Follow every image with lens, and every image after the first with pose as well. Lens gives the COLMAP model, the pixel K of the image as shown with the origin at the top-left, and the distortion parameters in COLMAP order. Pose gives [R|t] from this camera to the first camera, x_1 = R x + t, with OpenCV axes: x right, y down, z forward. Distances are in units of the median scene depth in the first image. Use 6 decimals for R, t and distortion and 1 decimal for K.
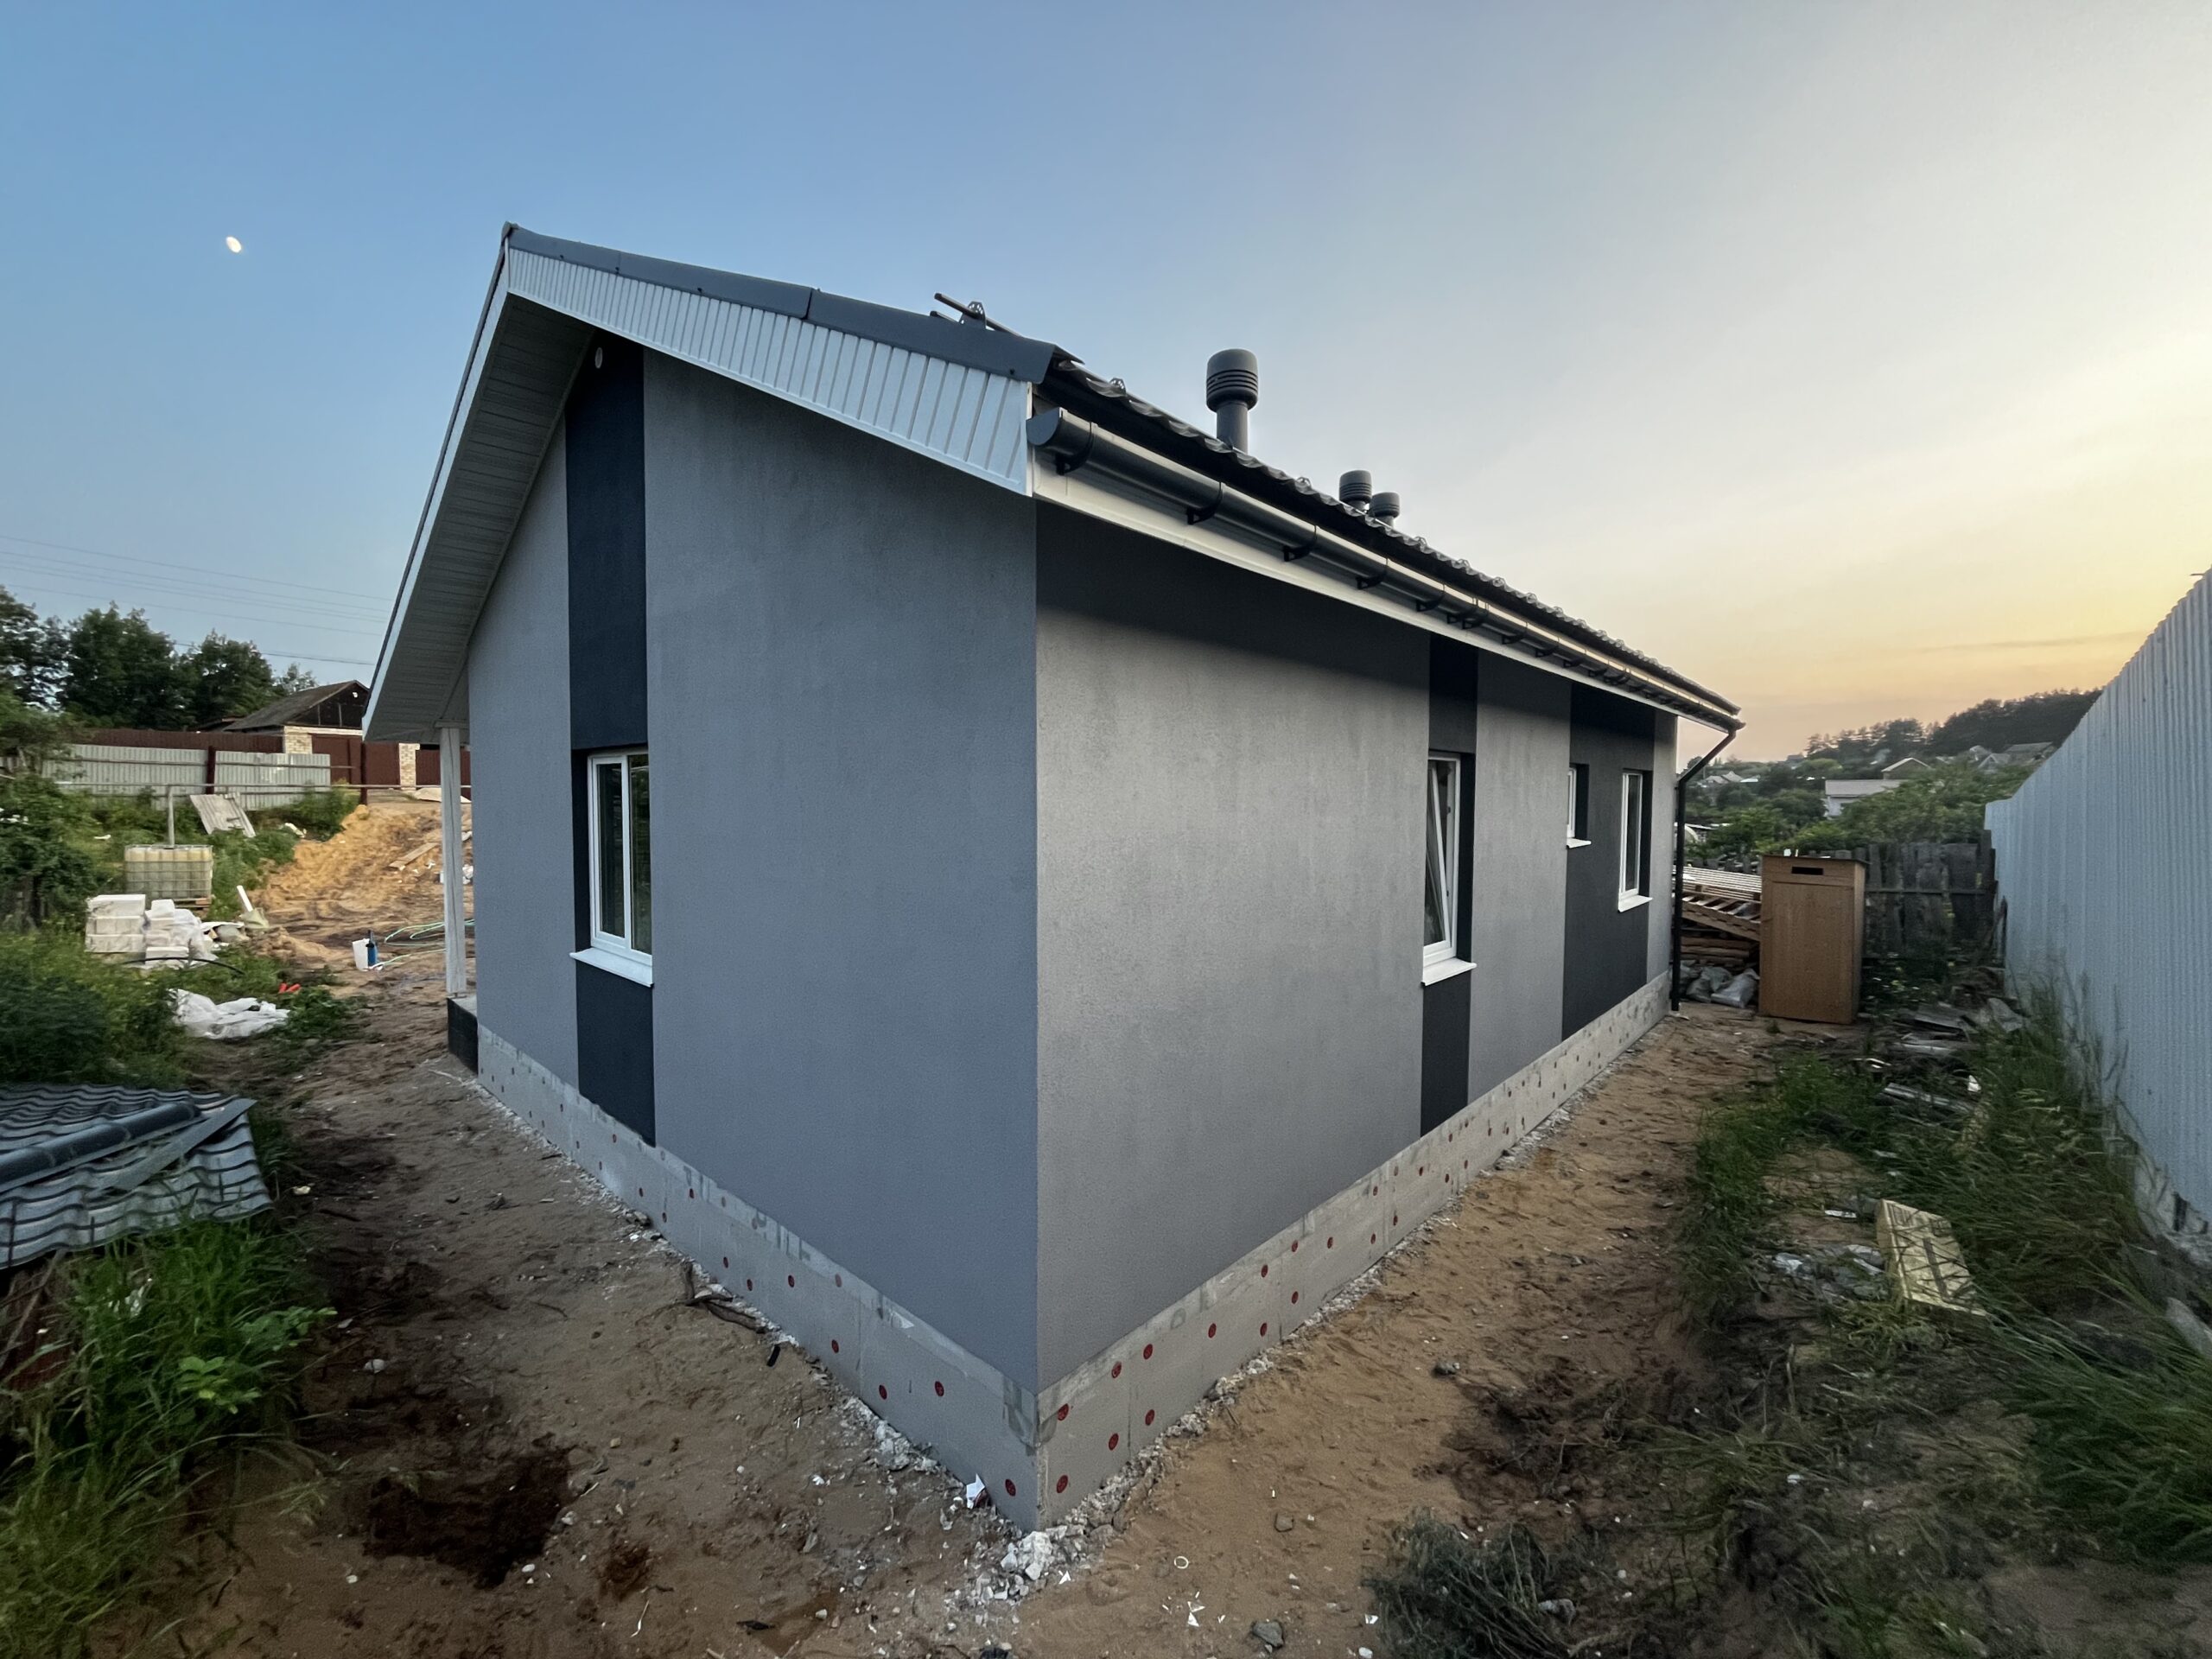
lens RADIAL K [[884.0, 0, 1100.7], [0, 884.0, 822.0], [0, 0, 1]] dist [-0.003200, -0.000522]
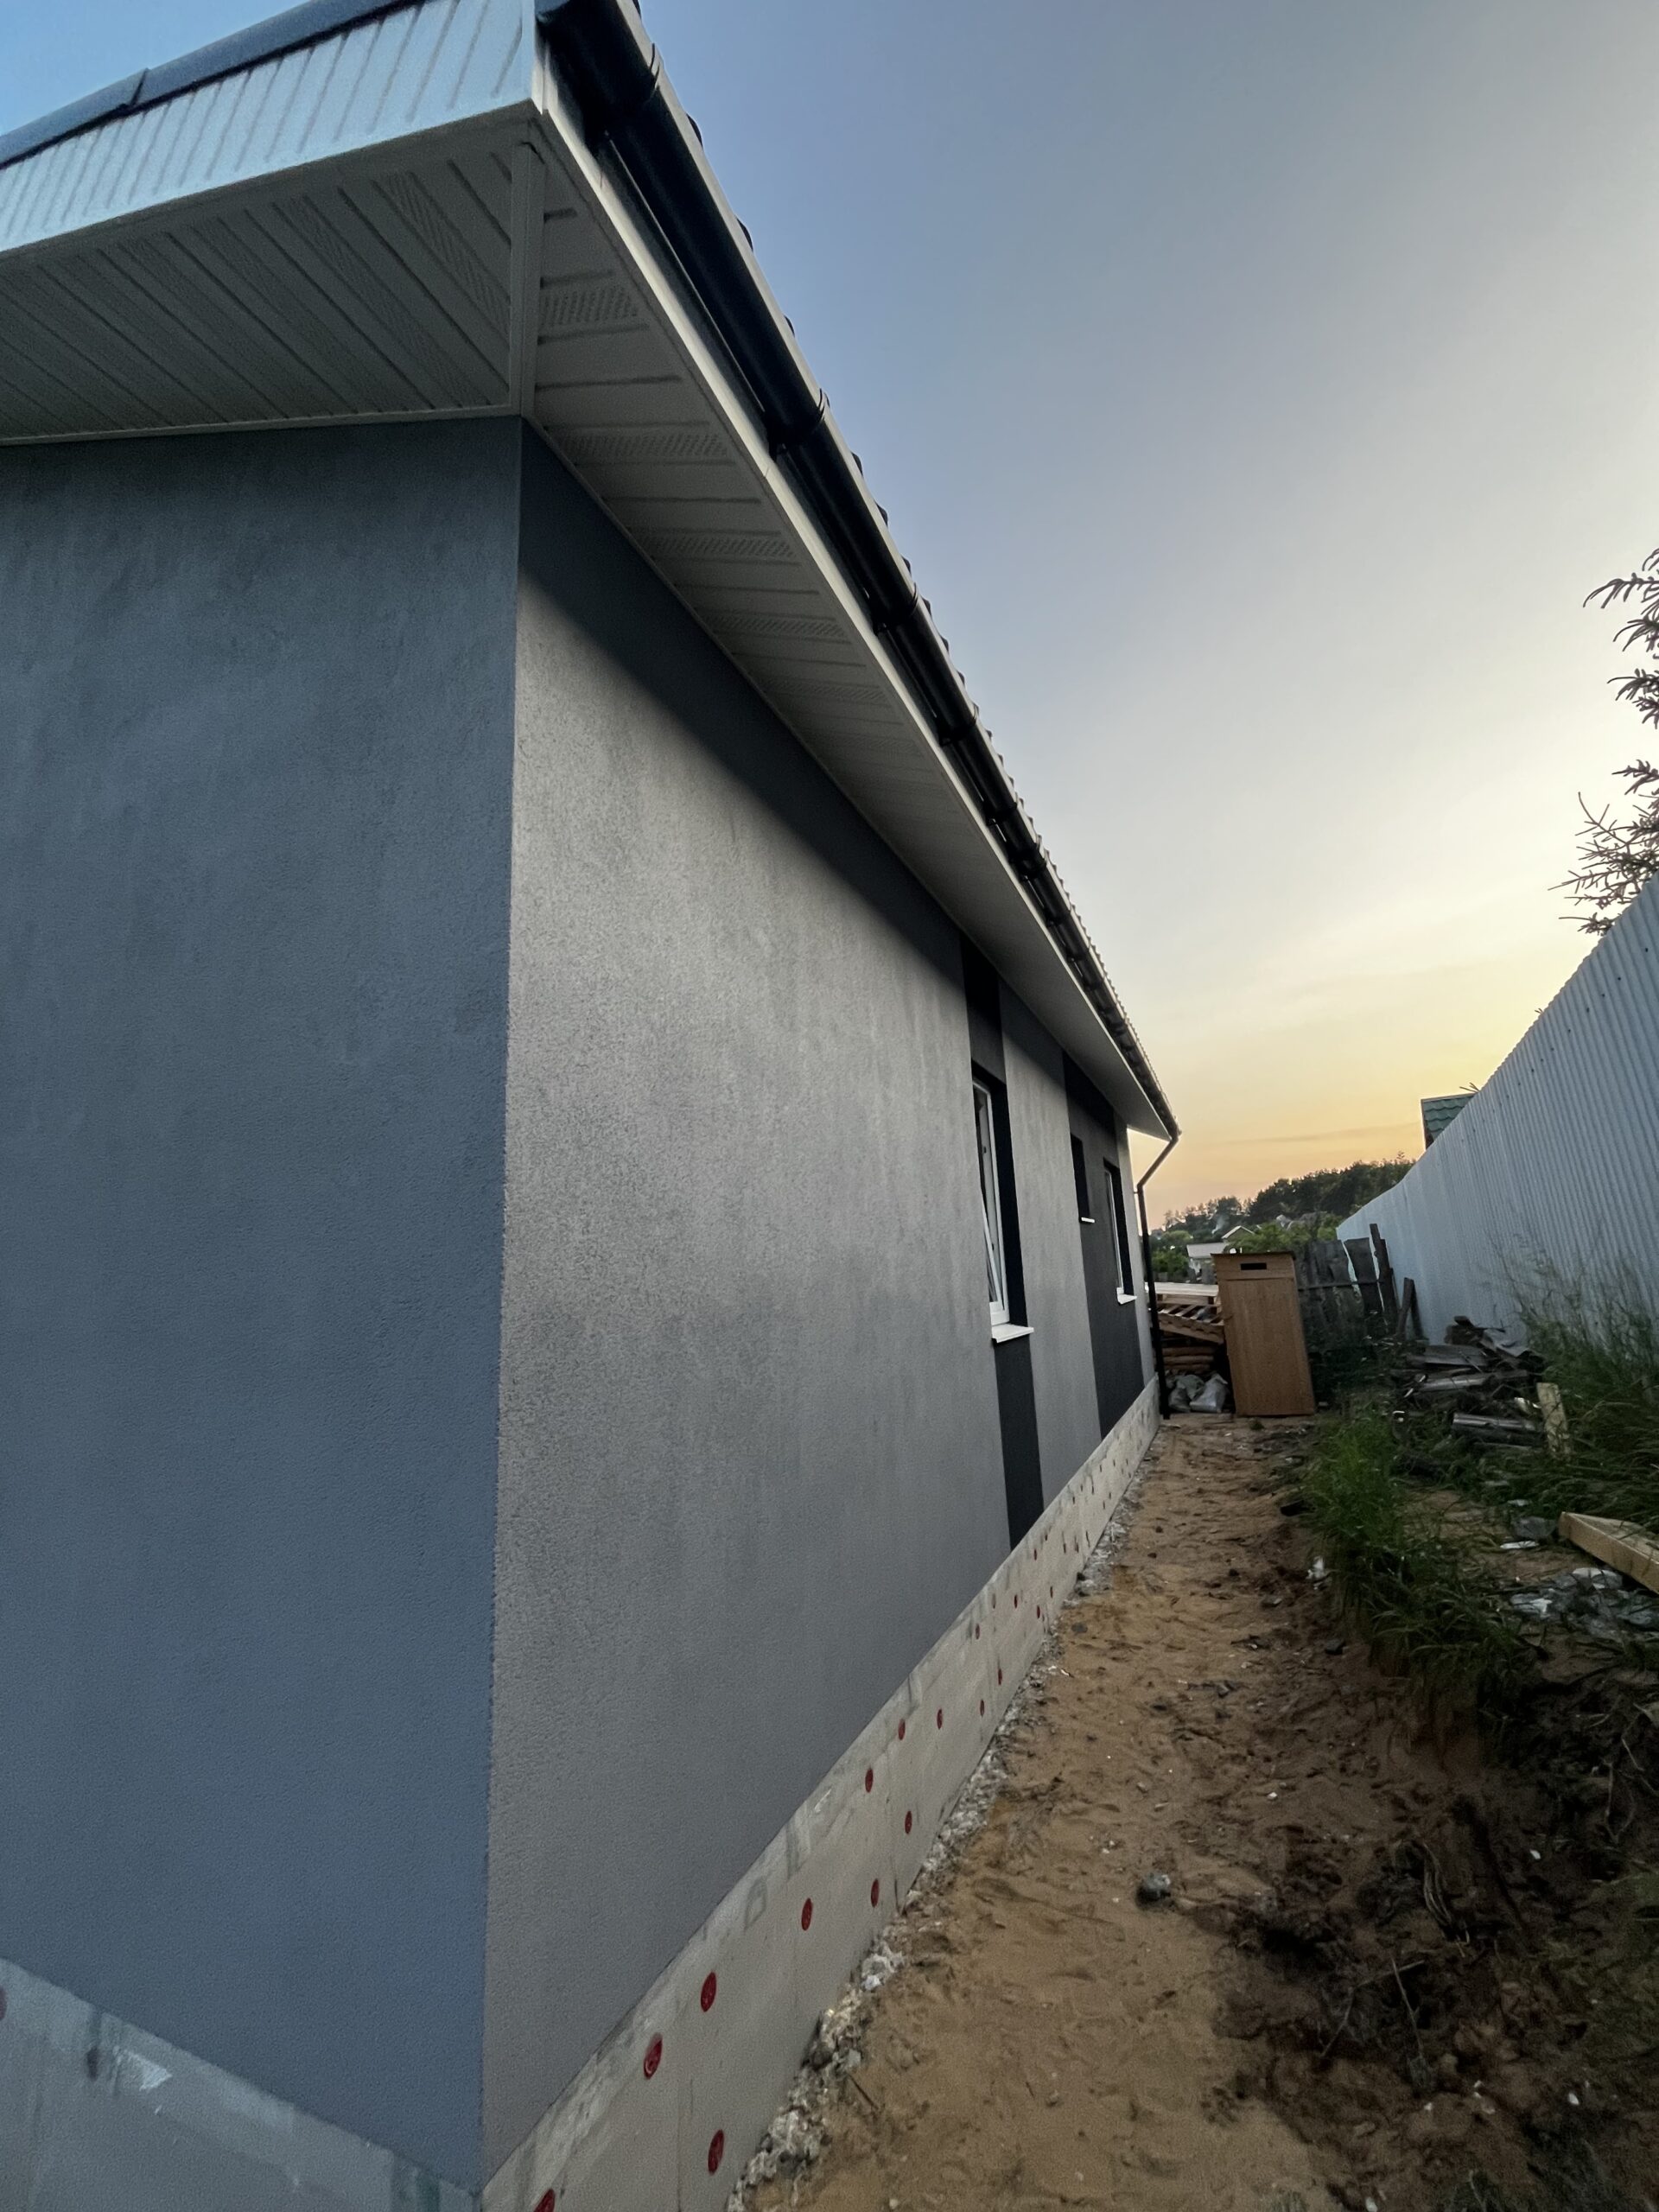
lens RADIAL K [[884.0, 0, 822.5], [0, 884.0, 1098.4], [0, 0, 1]] dist [-0.003200, -0.000522]
pose [[0.951927, 0.014139, 0.305997, -0.037080], [0.060527, 0.970558, -0.233139, 0.180905], [-0.300284, 0.240452, 0.923045, 0.315212]]
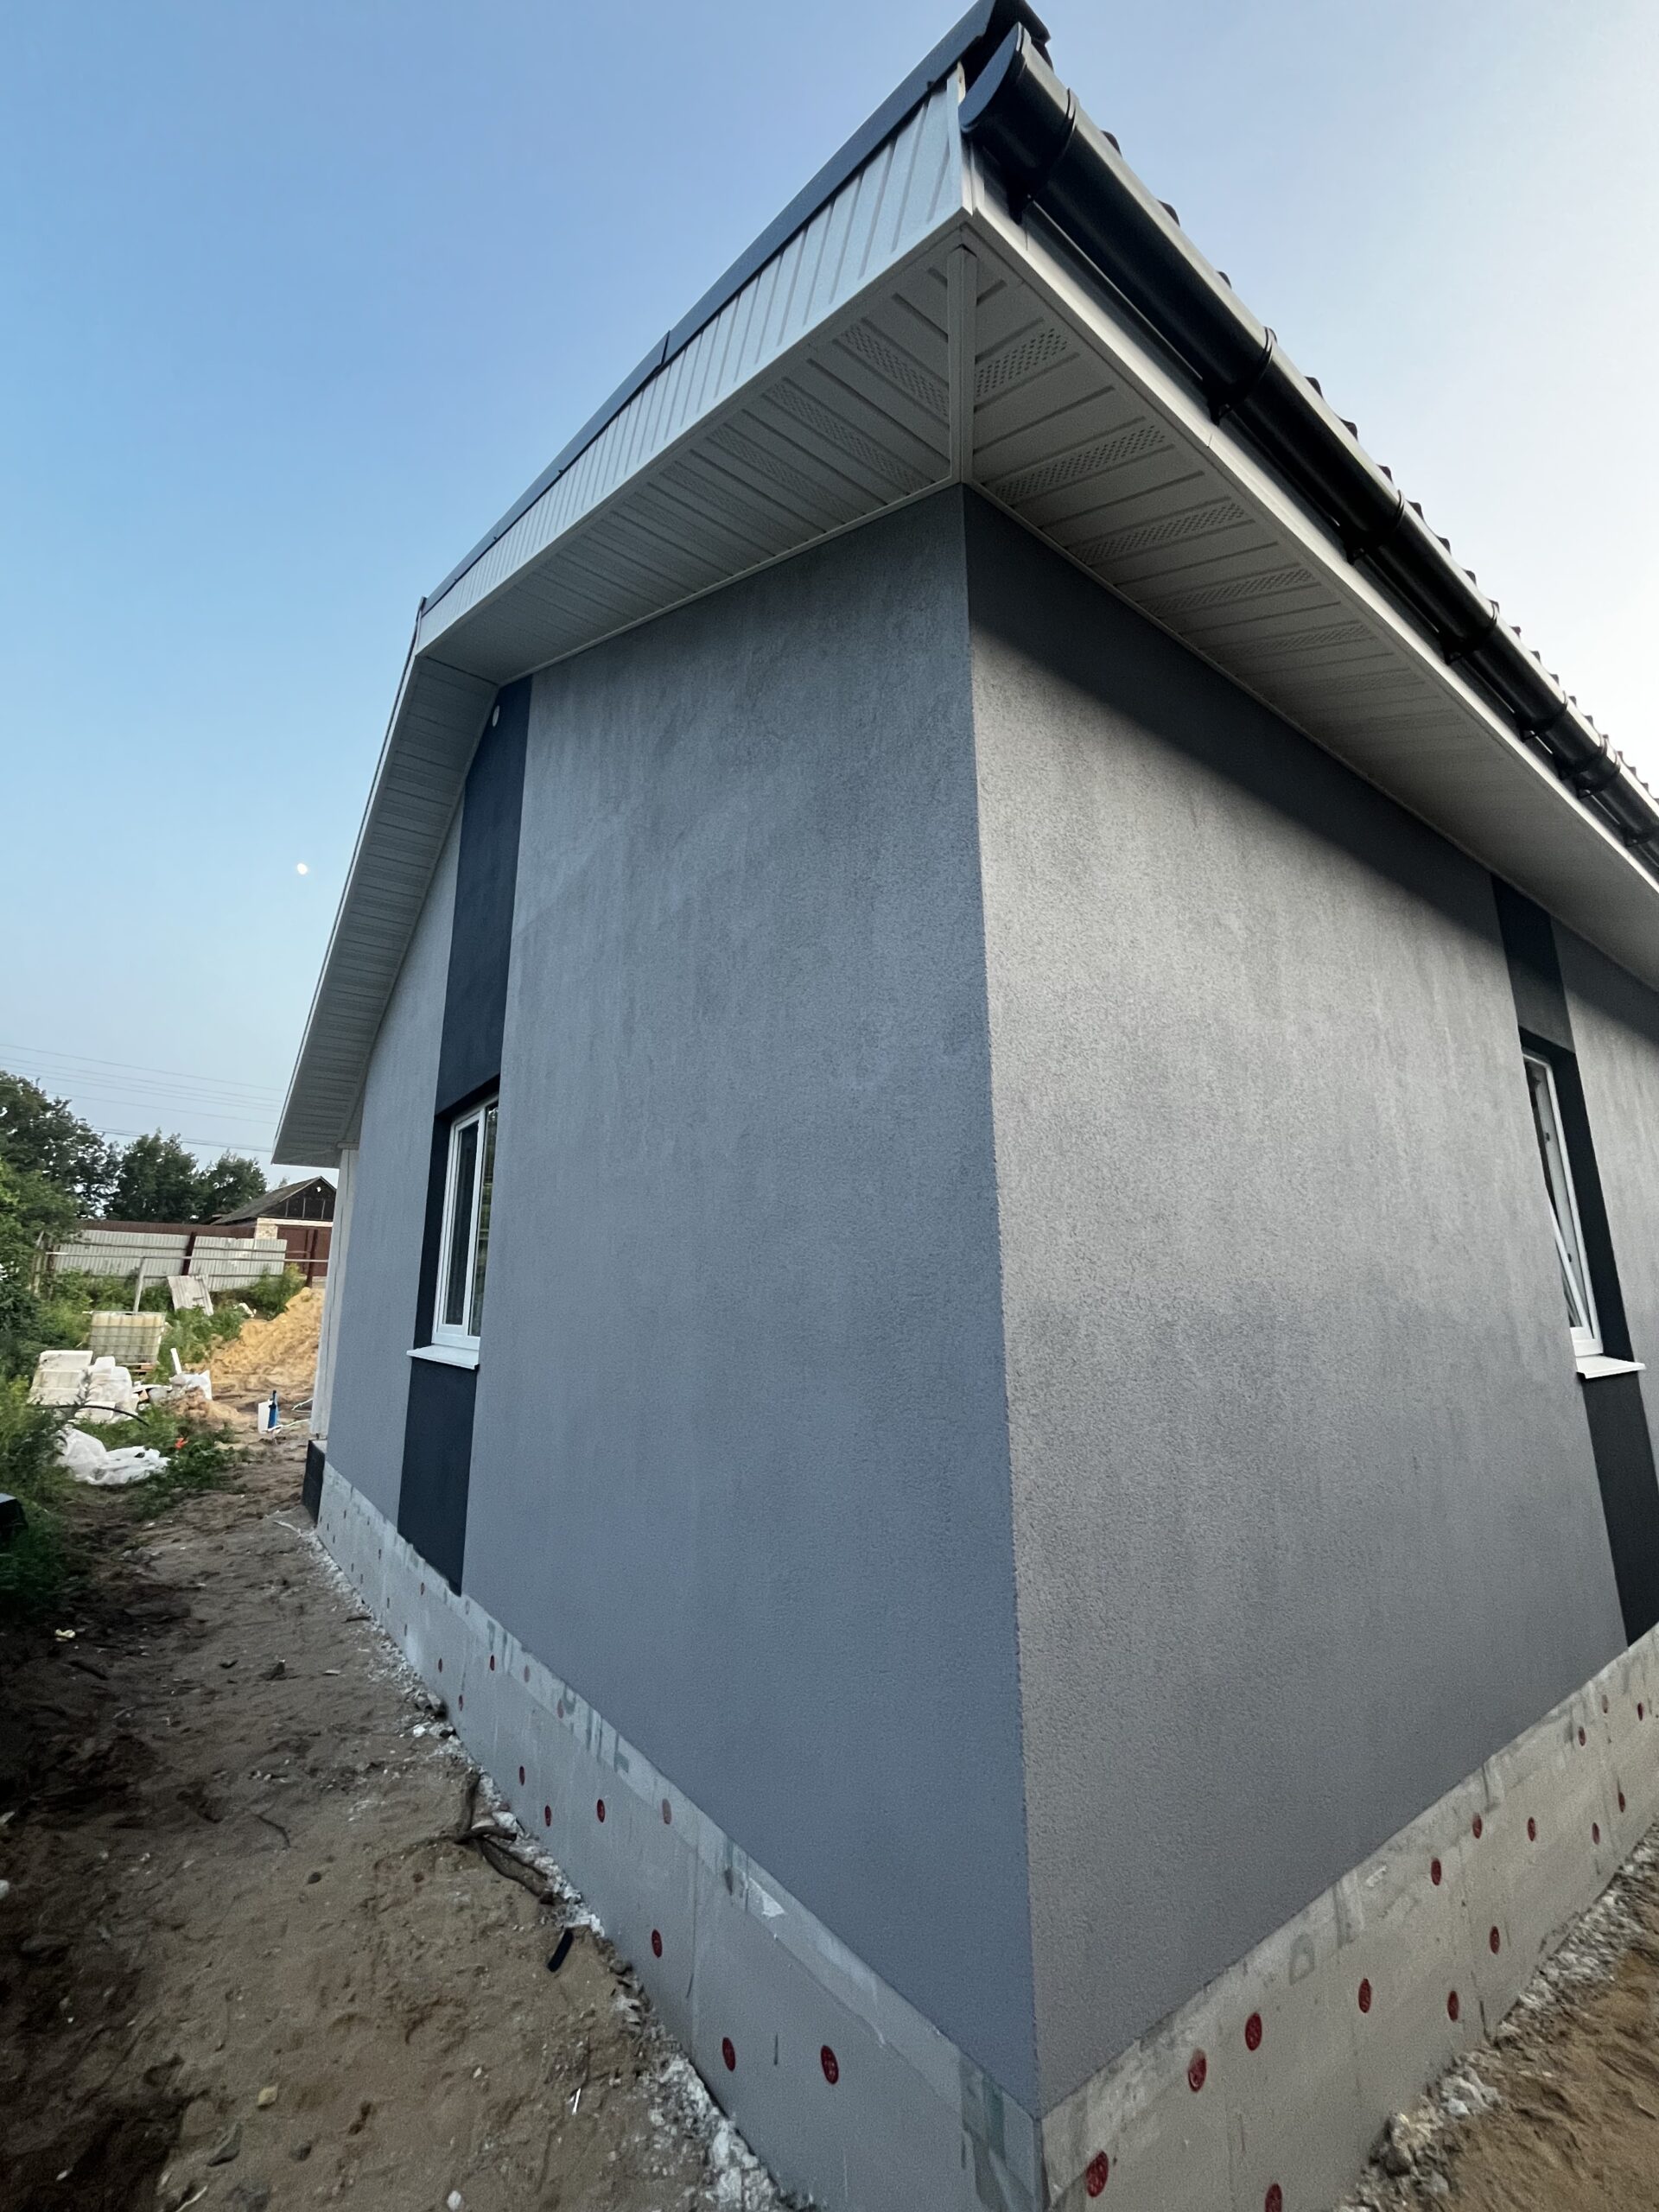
lens RADIAL K [[884.0, 0, 834.1], [0, 884.0, 1099.2], [0, 0, 1]] dist [-0.003200, -0.000522]
pose [[0.982070, -0.049958, -0.181777, -0.047563], [0.002650, 0.967810, -0.251668, 0.182290], [0.188498, 0.246674, 0.950589, 0.300380]]
